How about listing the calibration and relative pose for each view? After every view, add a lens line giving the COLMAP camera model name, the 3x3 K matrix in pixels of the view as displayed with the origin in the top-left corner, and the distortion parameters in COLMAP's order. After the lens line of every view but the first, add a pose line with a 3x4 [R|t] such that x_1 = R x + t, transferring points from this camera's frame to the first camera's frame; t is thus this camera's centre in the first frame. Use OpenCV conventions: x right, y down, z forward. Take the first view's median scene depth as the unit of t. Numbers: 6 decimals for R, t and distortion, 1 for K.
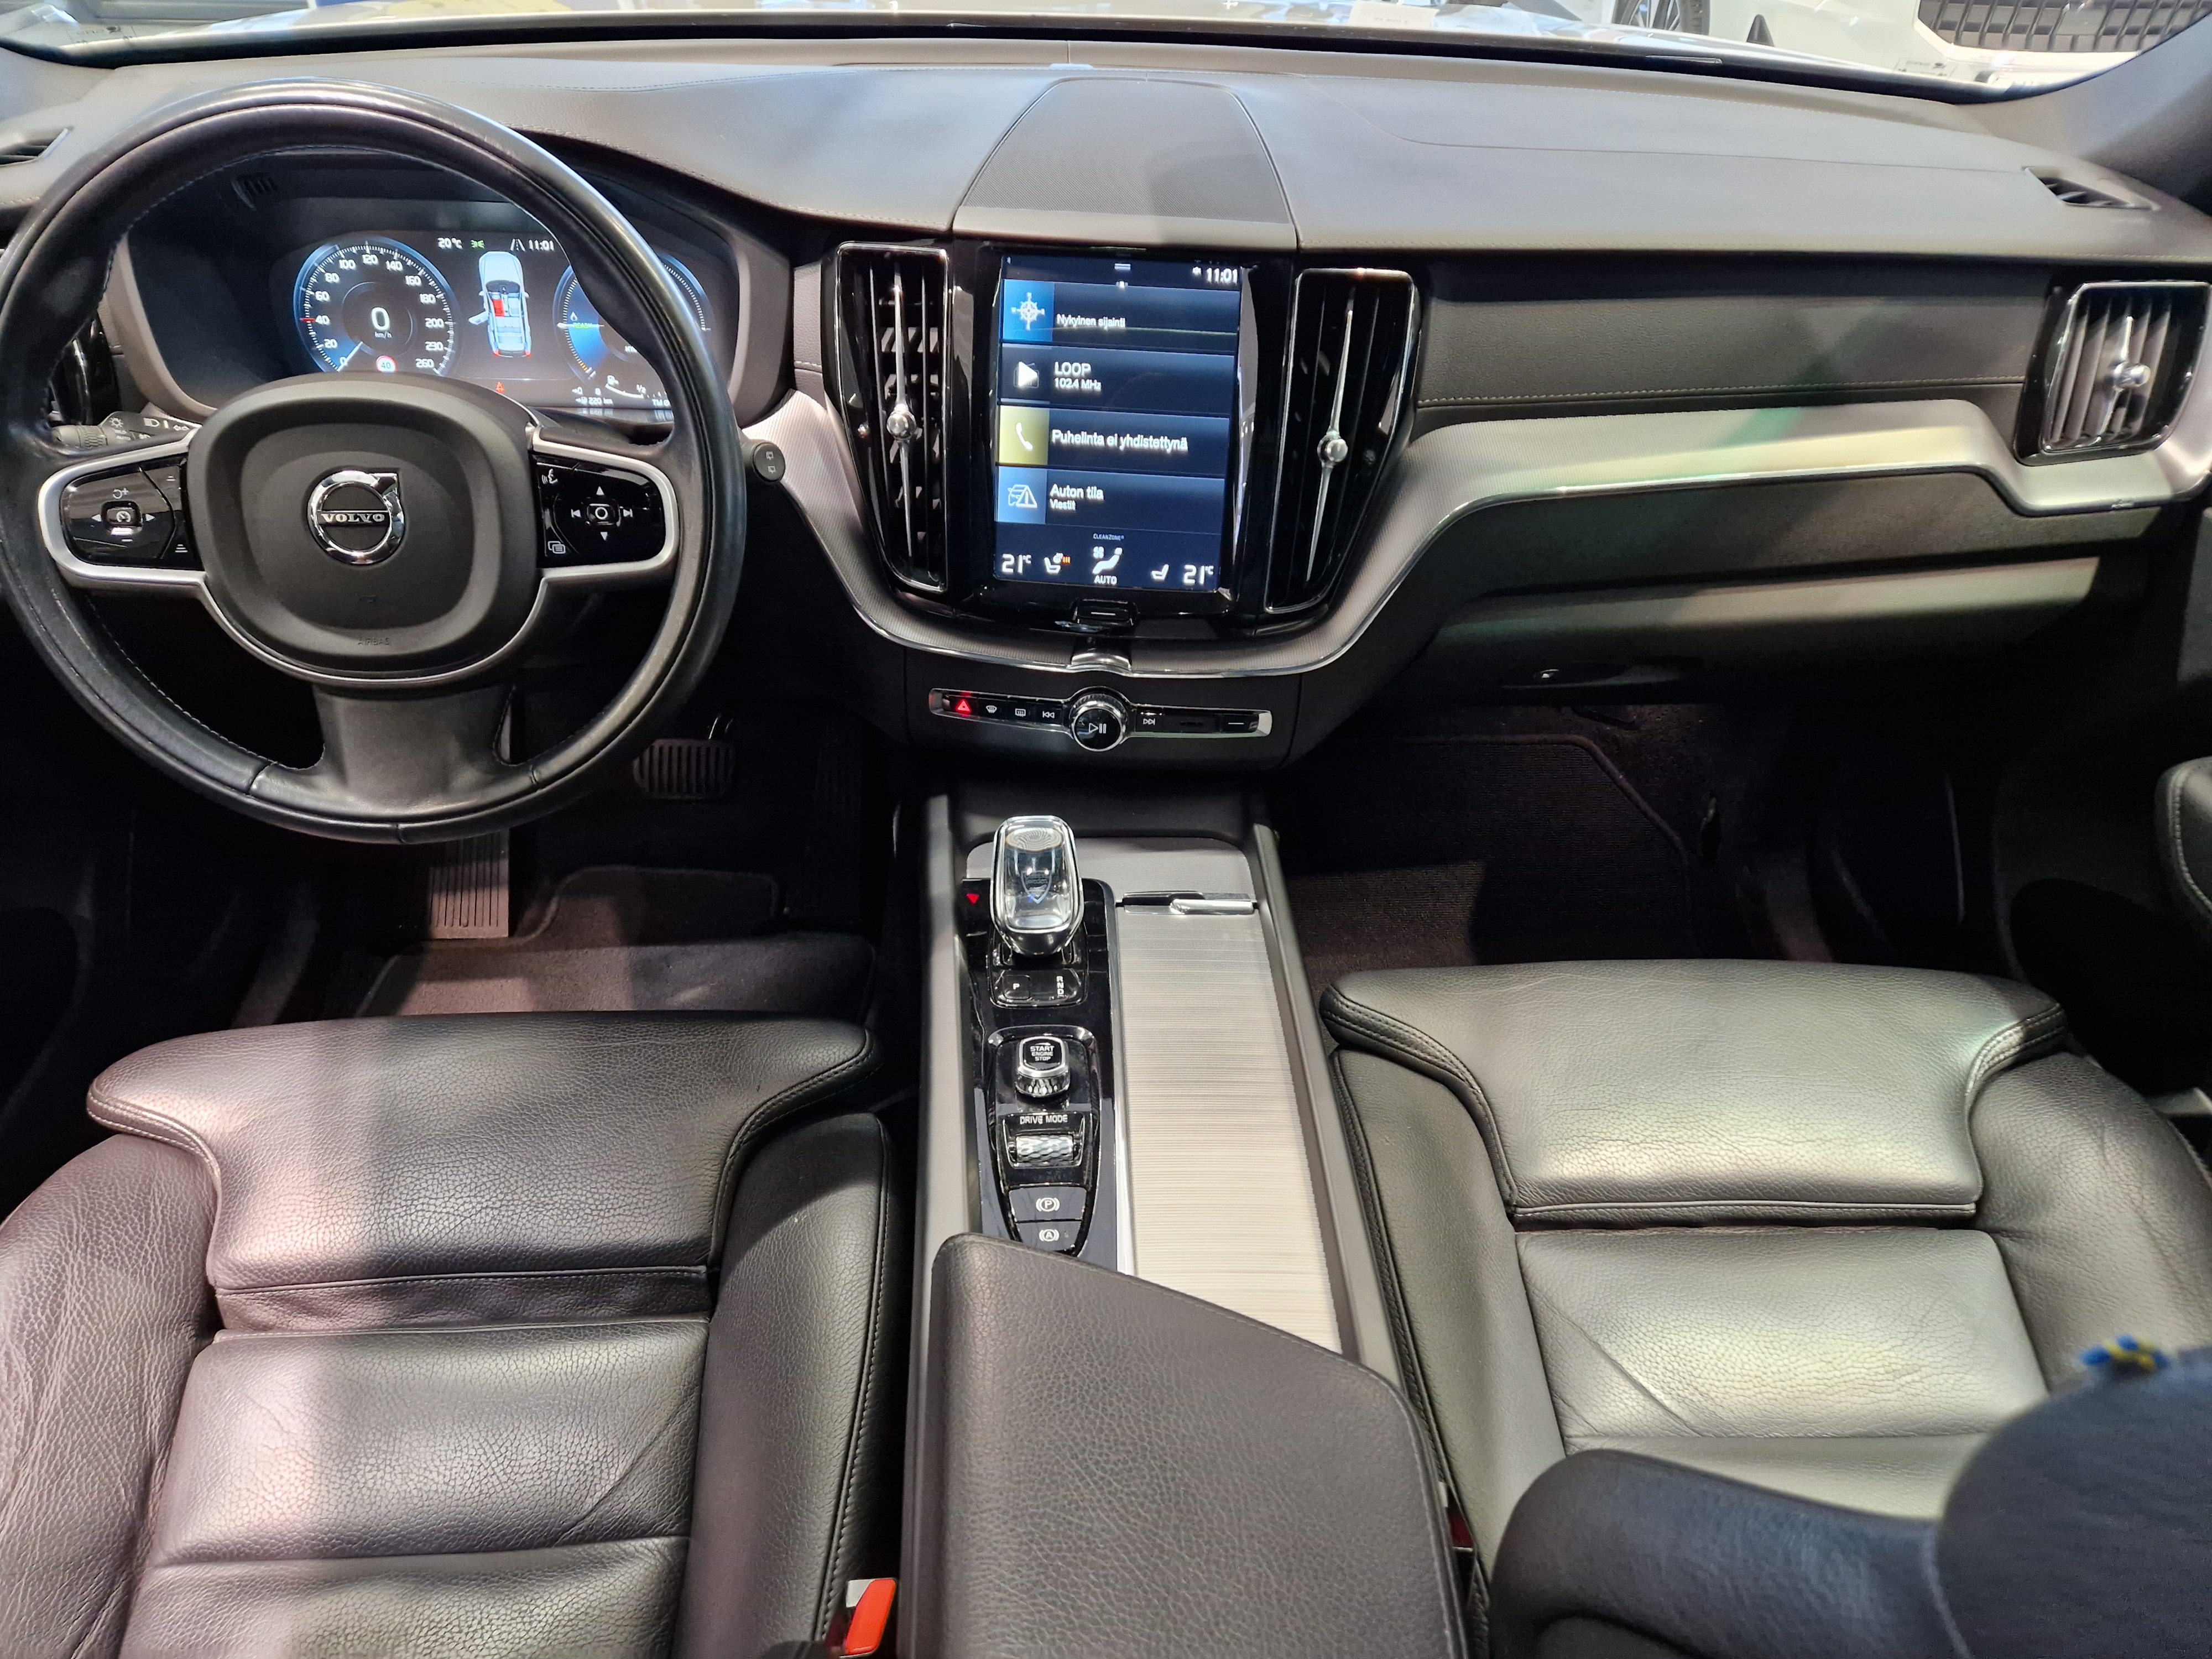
lens RADIAL K [[1512.8, 0, 1086.8], [0, 1512.8, 846.2], [0, 0, 1]] dist [0.076598, -0.056175]
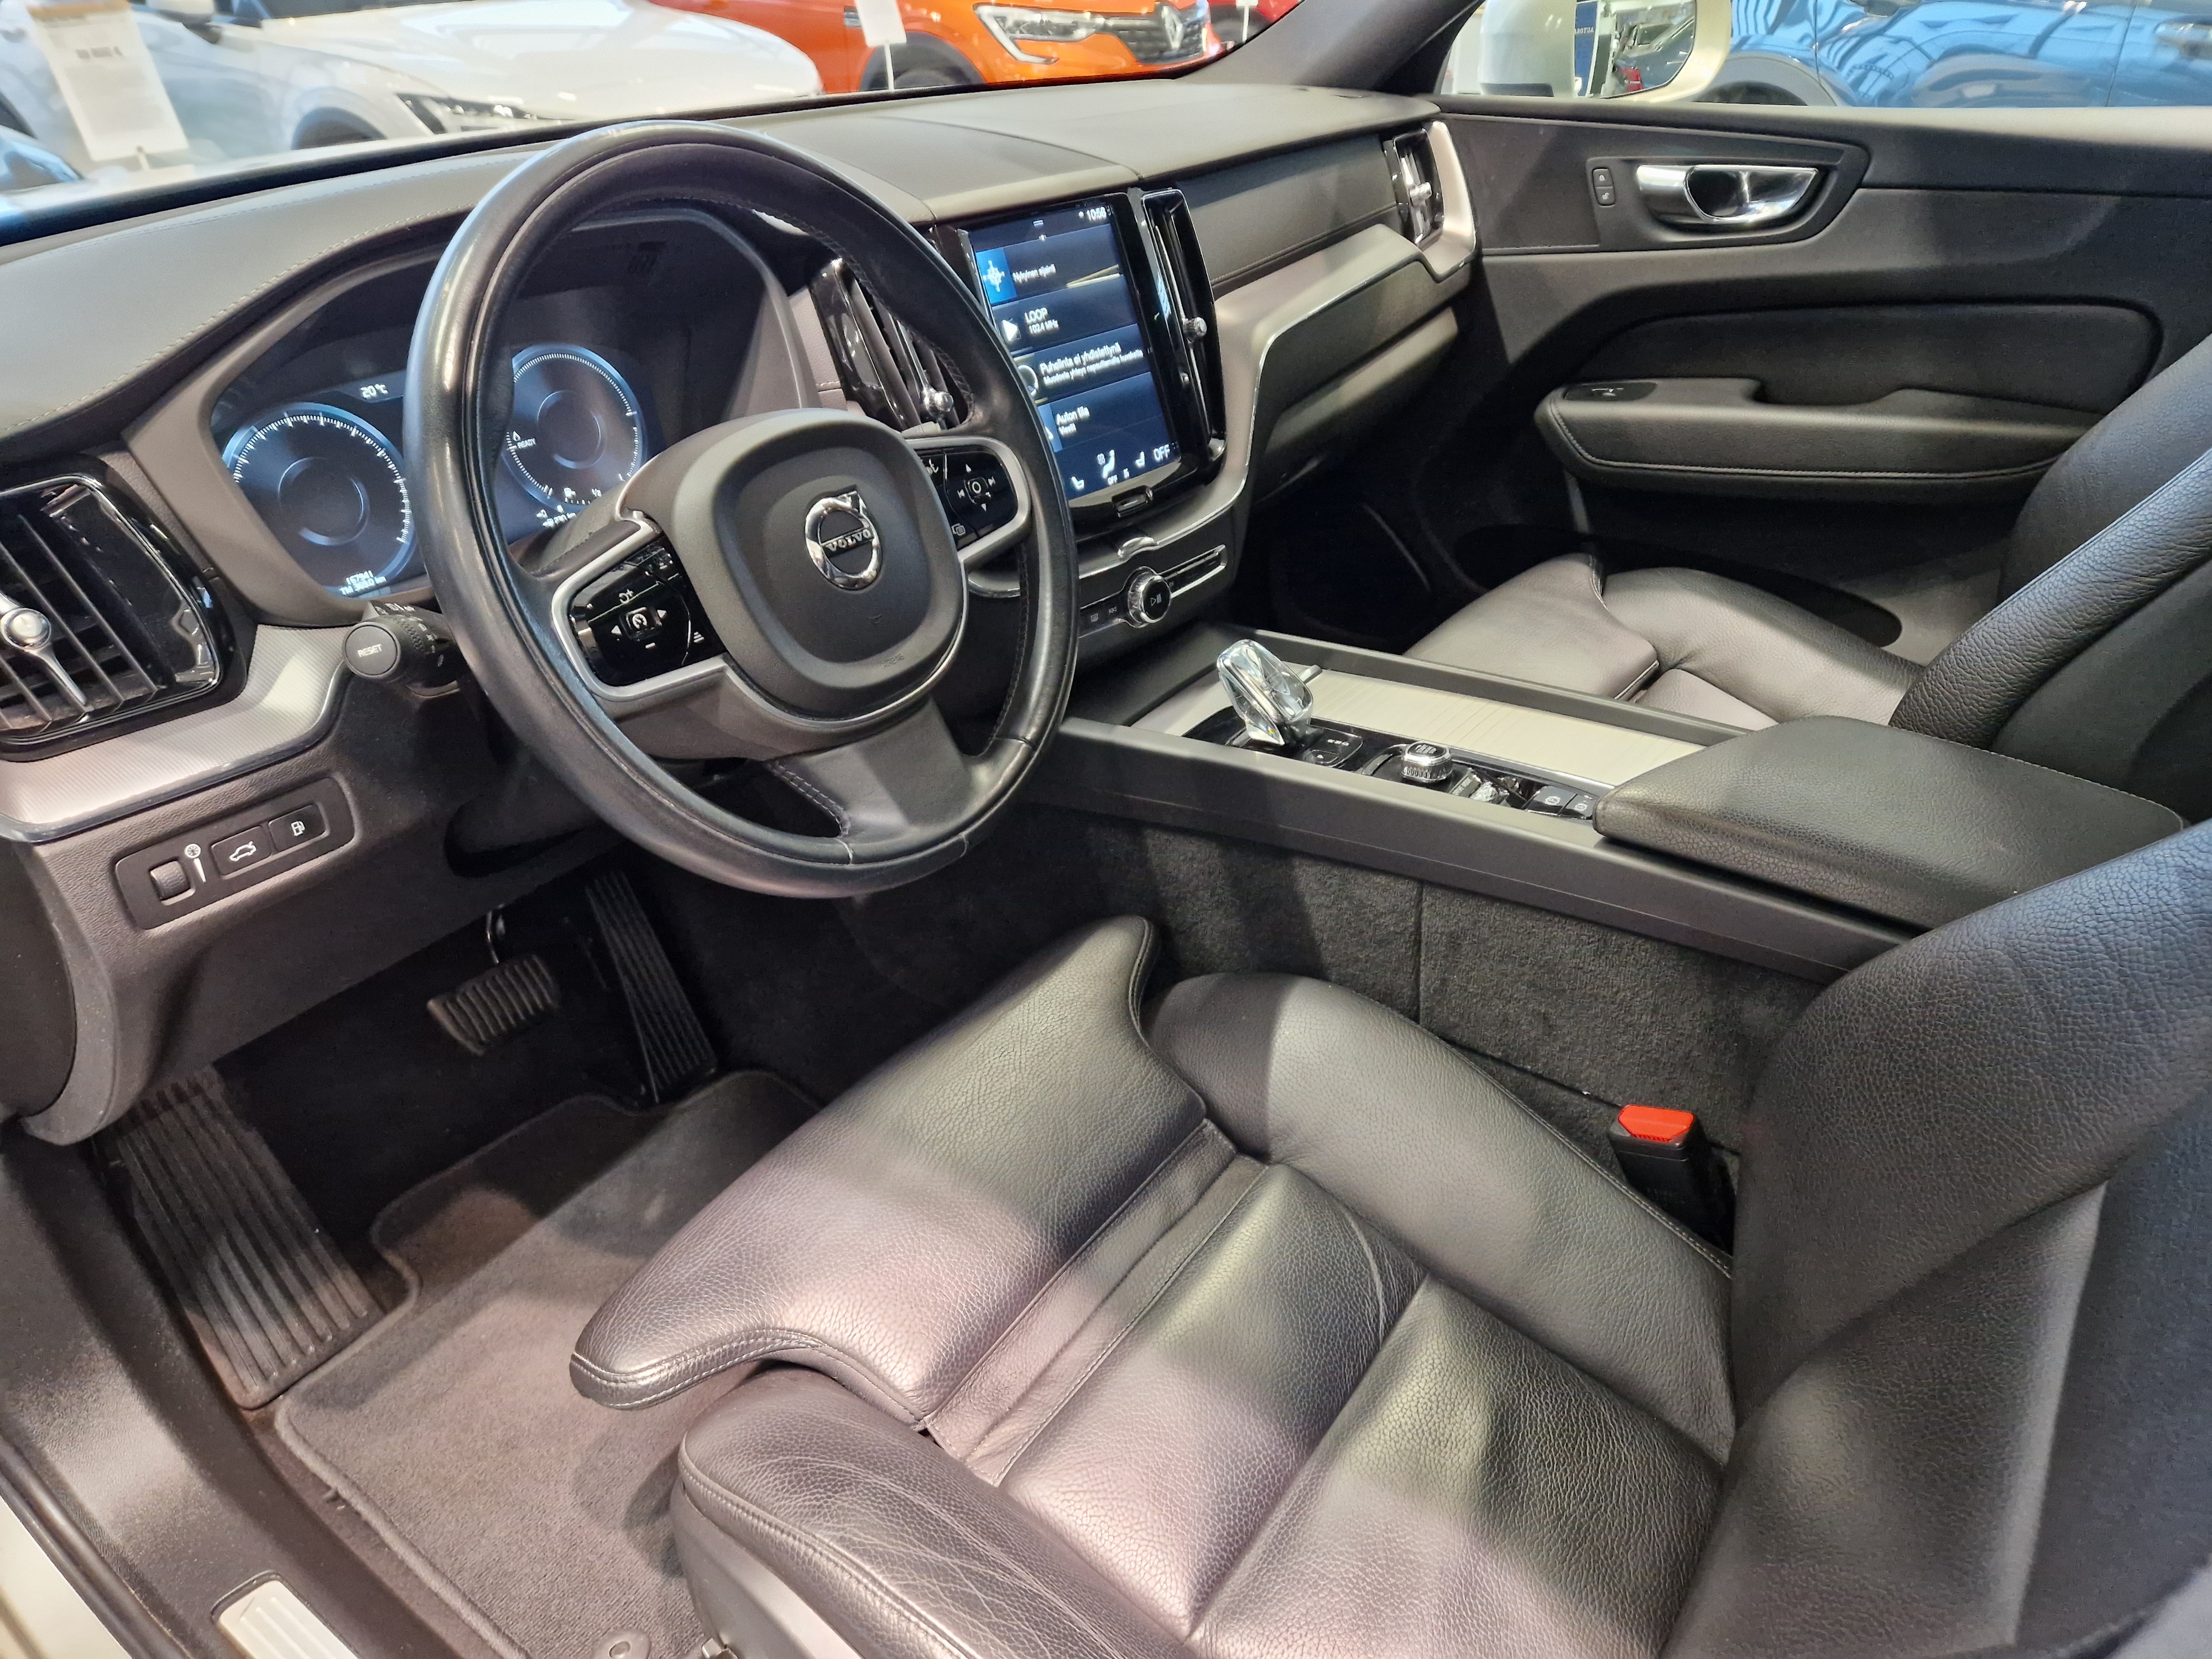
lens RADIAL K [[1512.8, 0, 1115.3], [0, 1512.8, 857.0], [0, 0, 1]] dist [0.076598, -0.056175]
pose [[0.620863, -0.450680, 0.641418, -0.885600], [0.515335, 0.851220, 0.099273, -0.041729], [-0.590728, 0.268910, 0.760742, 0.175896]]
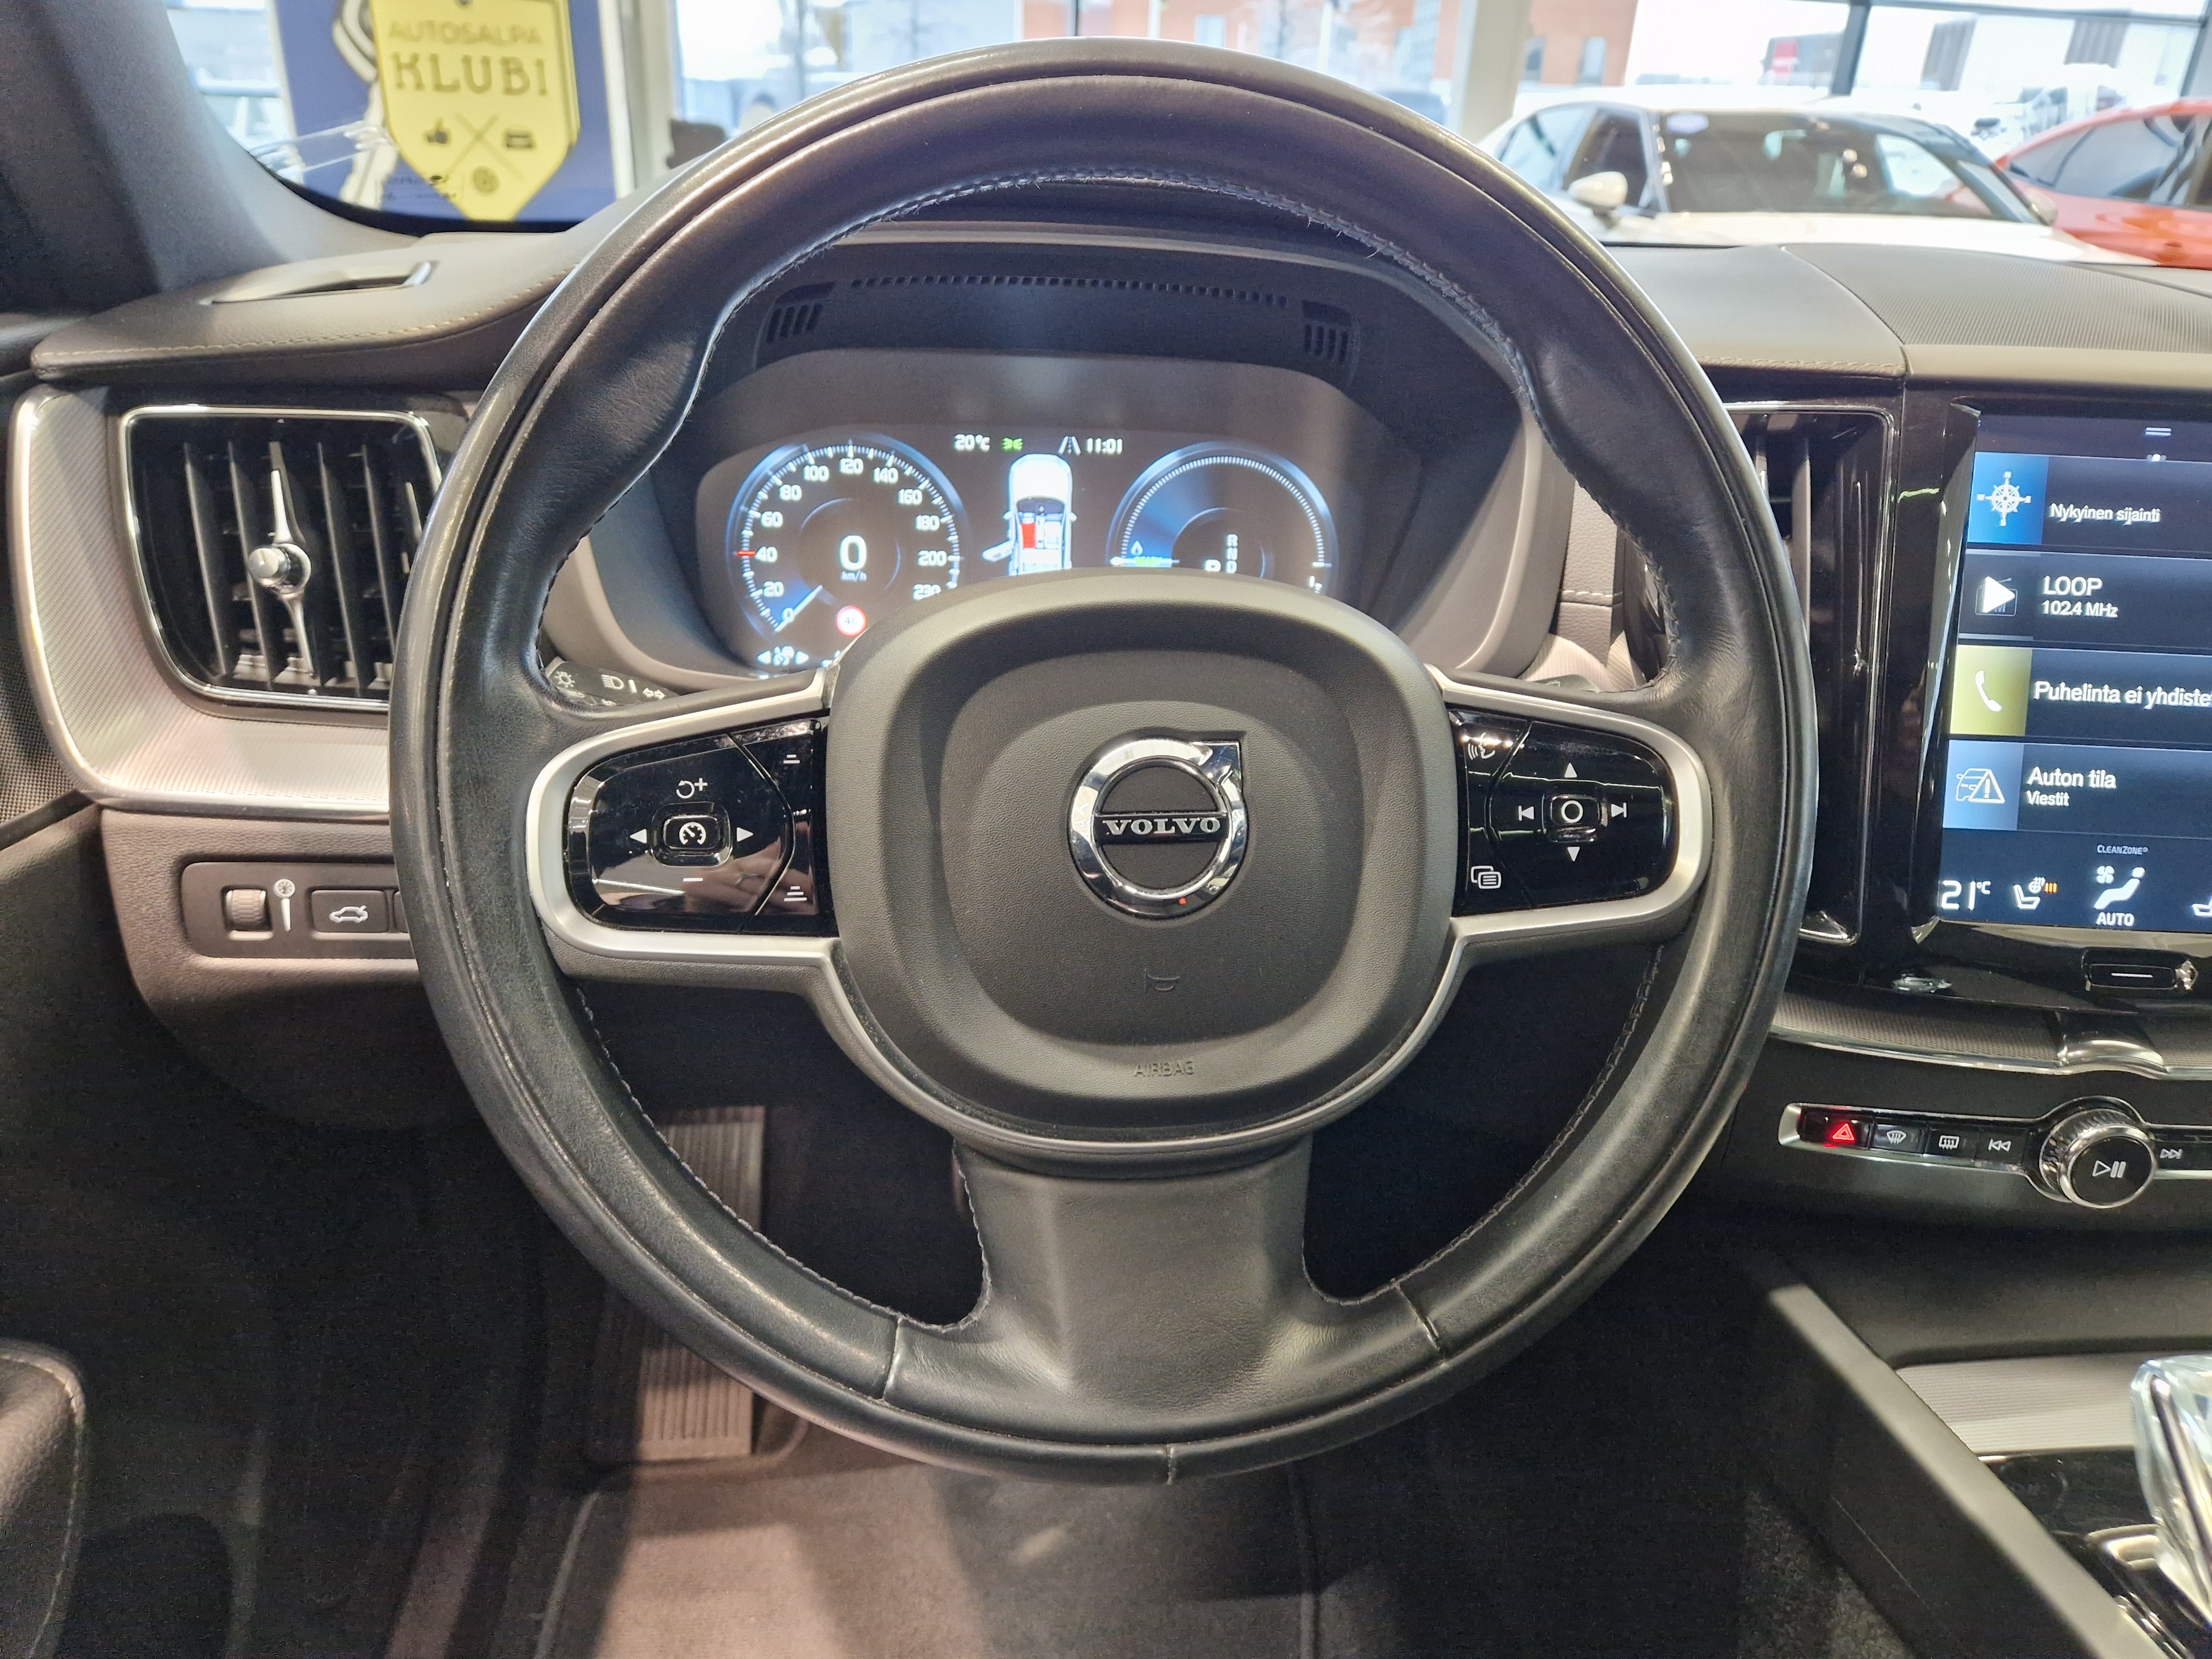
lens RADIAL K [[1512.8, 0, 1095.8], [0, 1512.8, 837.0], [0, 0, 1]] dist [0.076598, -0.056175]
pose [[0.997753, -0.012977, 0.065724, -0.433262], [0.027598, 0.973566, -0.226731, -0.079871], [-0.061045, 0.228035, 0.971737, 0.423852]]
